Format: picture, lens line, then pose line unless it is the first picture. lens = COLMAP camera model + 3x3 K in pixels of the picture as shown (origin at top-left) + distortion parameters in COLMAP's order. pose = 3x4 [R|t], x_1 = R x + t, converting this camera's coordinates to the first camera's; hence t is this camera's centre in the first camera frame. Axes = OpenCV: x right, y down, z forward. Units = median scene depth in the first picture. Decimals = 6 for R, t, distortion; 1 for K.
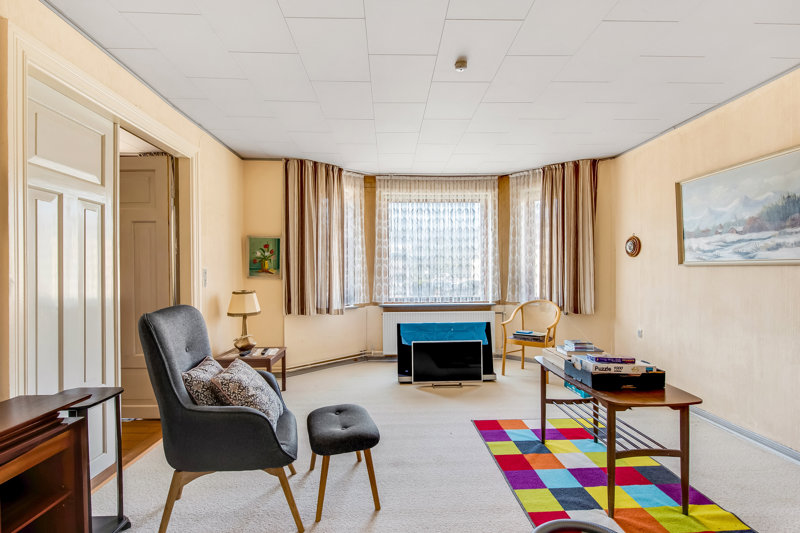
lens RADIAL K [[371.0, 0, 400.0], [0, 371.0, 266.5], [0, 0, 1]] dist [0.000660, 0.000160]
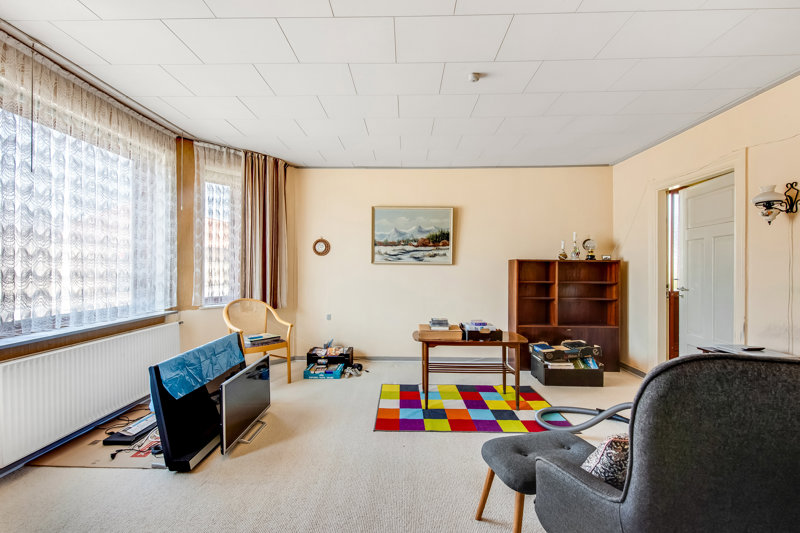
lens RADIAL K [[343.1, 0, 400.0], [0, 343.1, 266.5], [0, 0, 1]] dist [0.000104, 0.000040]
pose [[0.056812, 0.002161, 0.998383, -0.664454], [-0.019764, 0.999804, -0.001039, 0.008443], [-0.998189, -0.019673, 0.056844, 0.914374]]
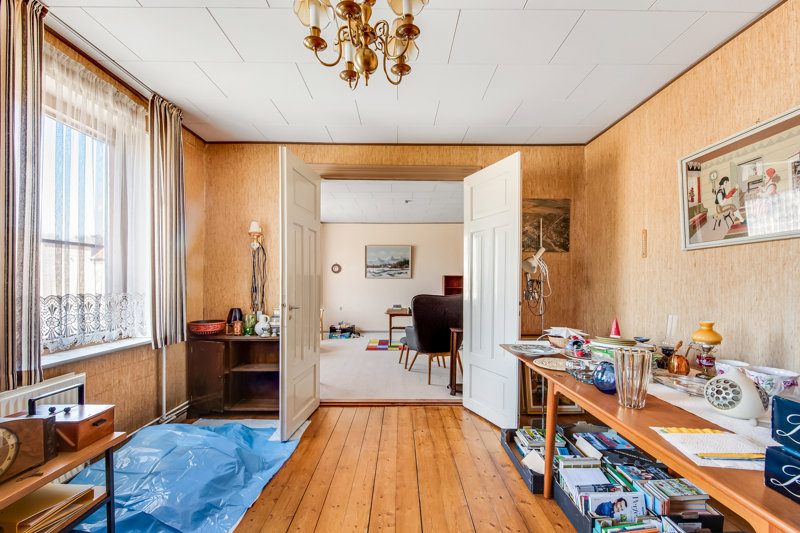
lens RADIAL K [[342.2, 0, 401.6], [0, 342.2, 281.6], [0, 0, 1]] dist [-0.000273, -0.000046]
pose [[0.037251, -0.001785, 0.999304, -1.810659], [-0.016218, 0.999866, 0.002390, 0.014960], [-0.999174, -0.016296, 0.037217, 0.741888]]
